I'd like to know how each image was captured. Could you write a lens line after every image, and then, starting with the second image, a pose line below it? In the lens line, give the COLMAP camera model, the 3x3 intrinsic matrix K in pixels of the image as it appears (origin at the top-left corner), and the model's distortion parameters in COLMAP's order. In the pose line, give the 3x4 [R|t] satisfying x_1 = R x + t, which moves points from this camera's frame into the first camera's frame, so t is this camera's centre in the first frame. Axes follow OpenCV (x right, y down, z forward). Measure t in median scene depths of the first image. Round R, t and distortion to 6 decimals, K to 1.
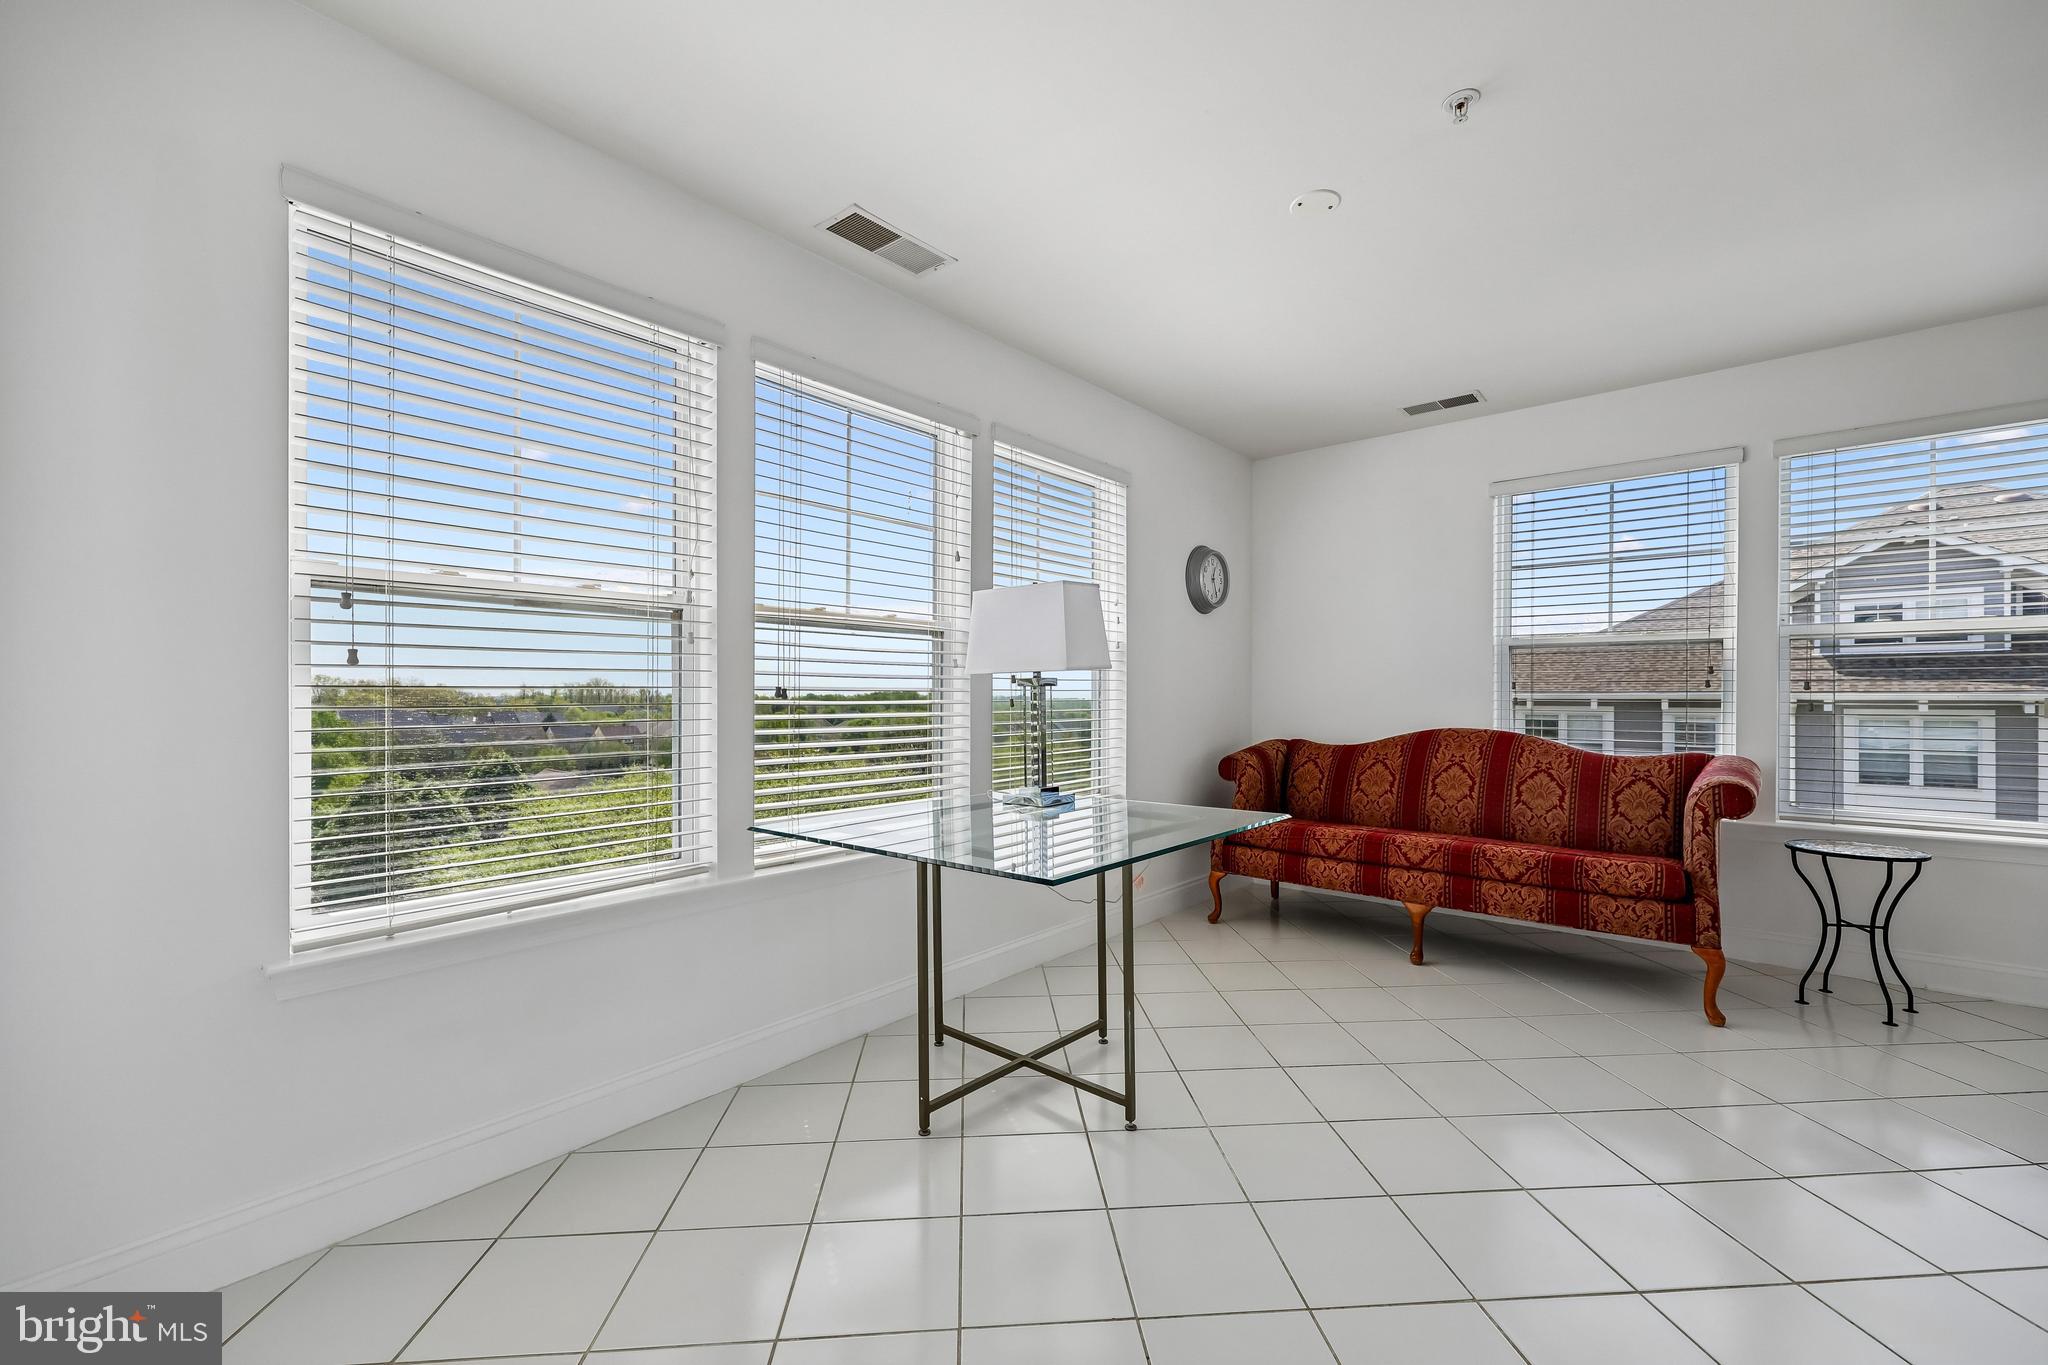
lens RADIAL K [[824.4, 0, 1013.3], [0, 824.4, 694.1], [0, 0, 1]] dist [-0.000512, 0.000118]
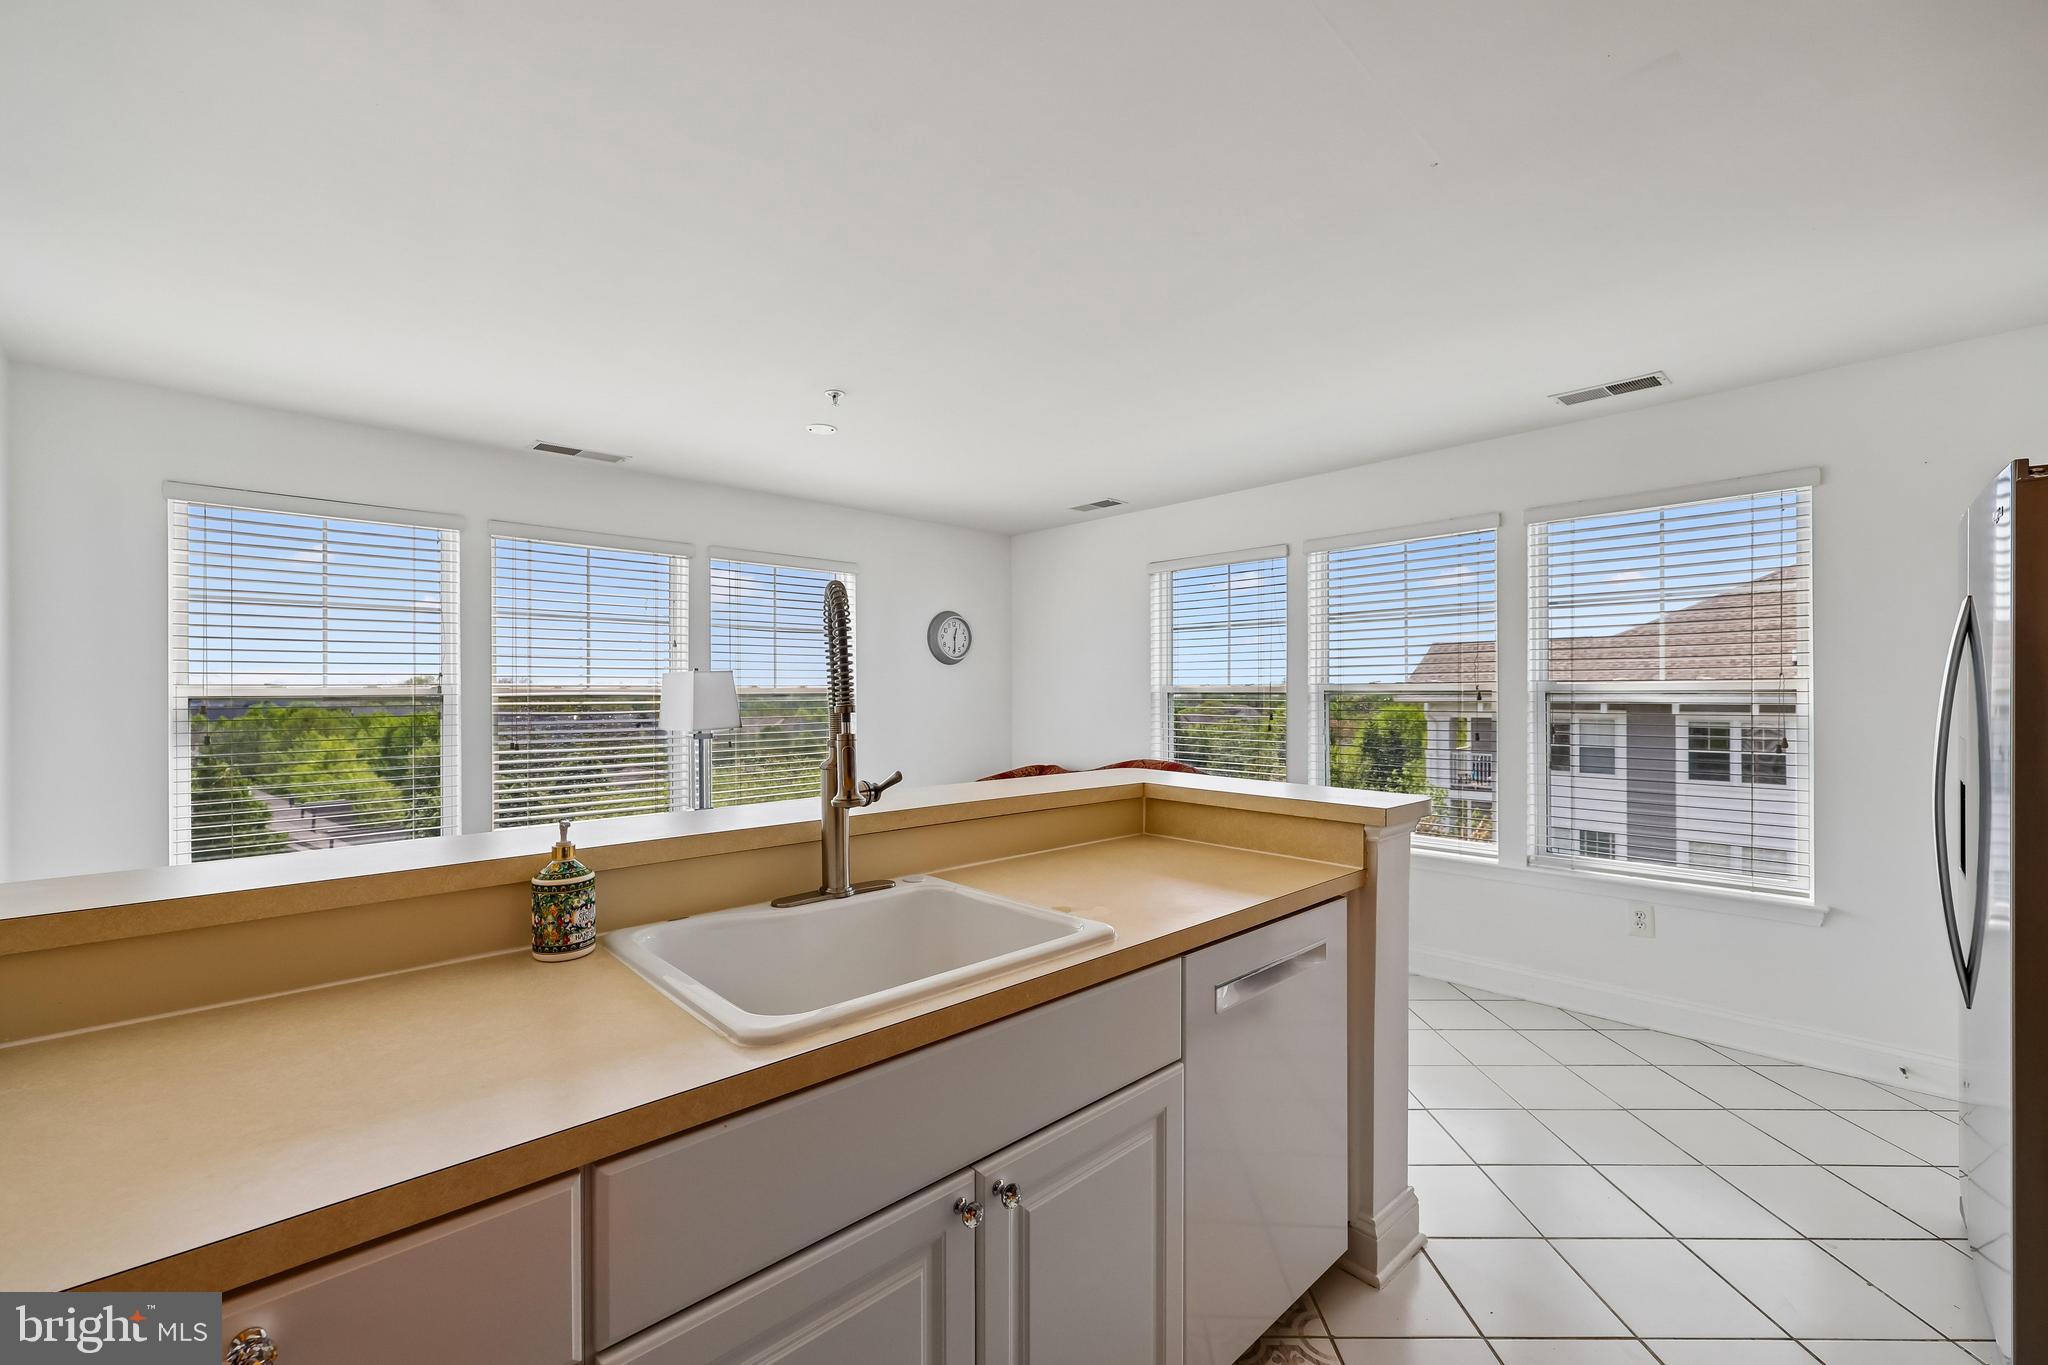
lens RADIAL K [[824.4, 0, 1013.3], [0, 824.4, 694.1], [0, 0, 1]] dist [-0.000512, 0.000118]
pose [[0.994866, -0.002081, -0.101182, 0.463442], [0.002795, 0.999972, 0.006916, -0.061638], [0.101165, -0.007163, 0.994844, -0.255016]]
